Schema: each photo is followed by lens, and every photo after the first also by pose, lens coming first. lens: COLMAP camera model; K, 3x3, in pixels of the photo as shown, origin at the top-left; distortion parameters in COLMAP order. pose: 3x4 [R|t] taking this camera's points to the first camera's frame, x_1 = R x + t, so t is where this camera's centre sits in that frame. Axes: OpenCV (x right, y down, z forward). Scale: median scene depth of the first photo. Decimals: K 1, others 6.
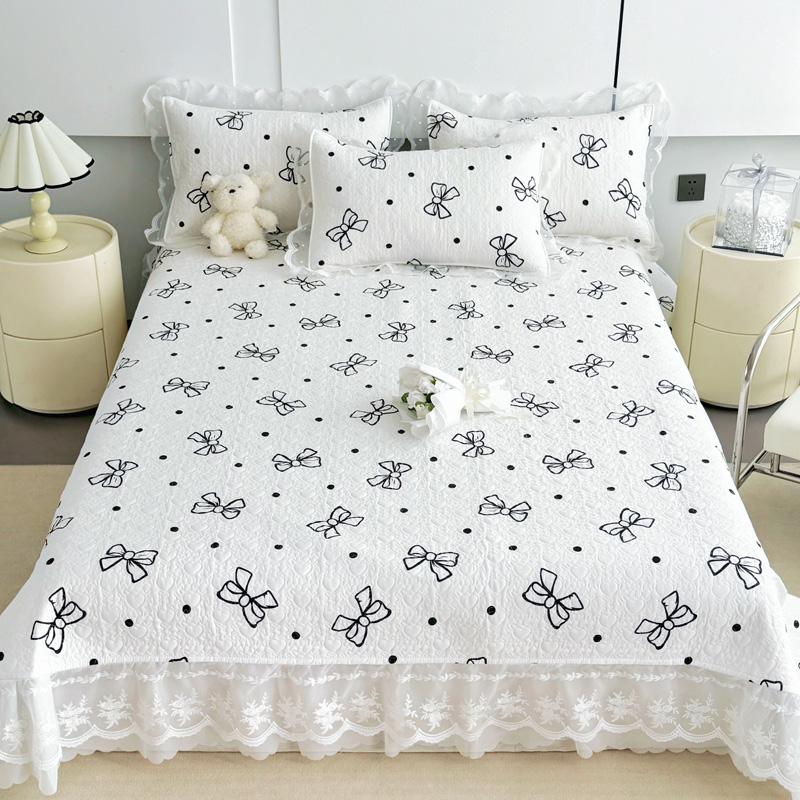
lens RADIAL K [[1395.4, 0, 393.1], [0, 1395.4, 402.6], [0, 0, 1]] dist [0.161630, -0.085177]
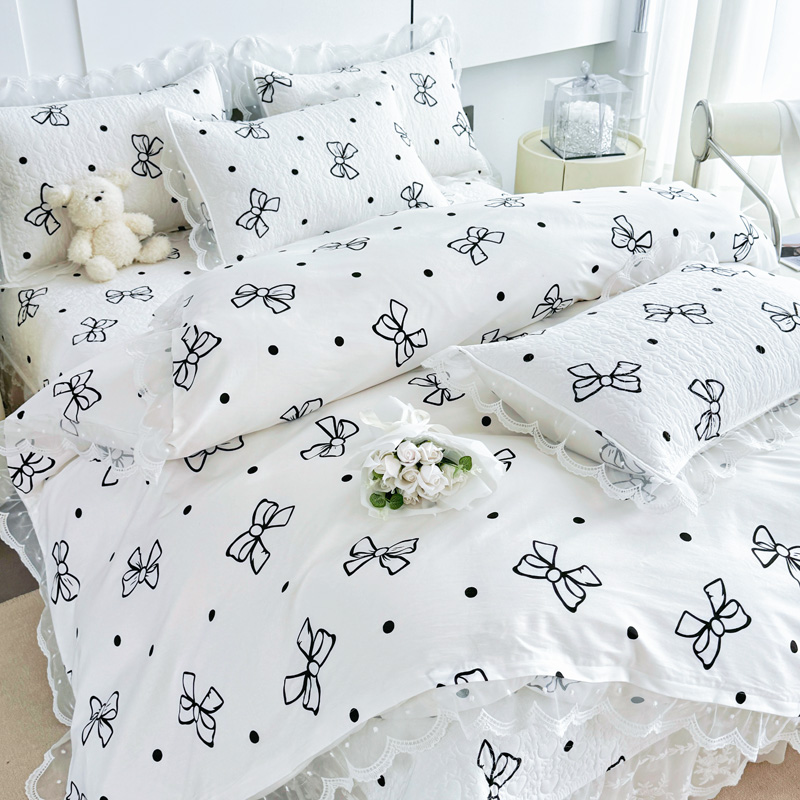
lens RADIAL K [[1070.0, 0, 391.8], [0, 1070.0, 403.7], [0, 0, 1]] dist [0.205977, -0.502555]
pose [[0.818290, -0.290470, 0.496014, -0.314706], [0.272335, 0.955840, 0.110468, -0.059565], [-0.506197, 0.044687, 0.861259, 0.373217]]
